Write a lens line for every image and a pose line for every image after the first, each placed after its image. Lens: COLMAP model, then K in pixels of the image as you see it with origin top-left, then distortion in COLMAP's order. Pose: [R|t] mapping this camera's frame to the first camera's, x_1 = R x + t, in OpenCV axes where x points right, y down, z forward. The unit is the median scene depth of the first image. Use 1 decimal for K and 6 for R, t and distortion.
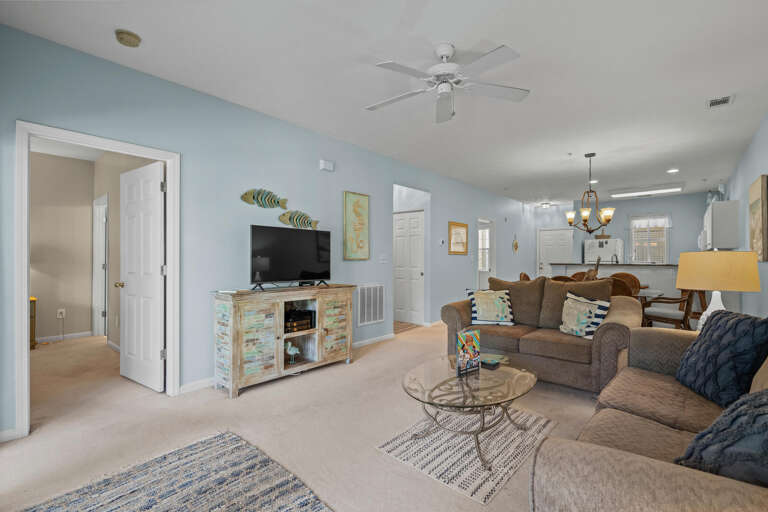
lens RADIAL K [[350.2, 0, 384.0], [0, 350.2, 256.0], [0, 0, 1]] dist [-0.002087, -0.000062]
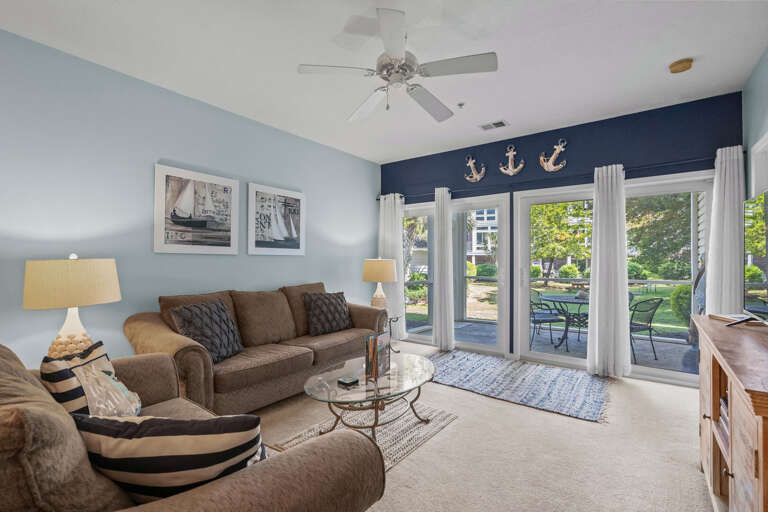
lens RADIAL K [[350.2, 0, 384.0], [0, 350.2, 256.0], [0, 0, 1]] dist [-0.002087, -0.000062]
pose [[-0.997440, 0.003229, -0.071435, 0.183919], [0.004673, 0.999788, -0.020052, 0.000422], [0.071355, -0.020334, -0.997244, 1.276907]]
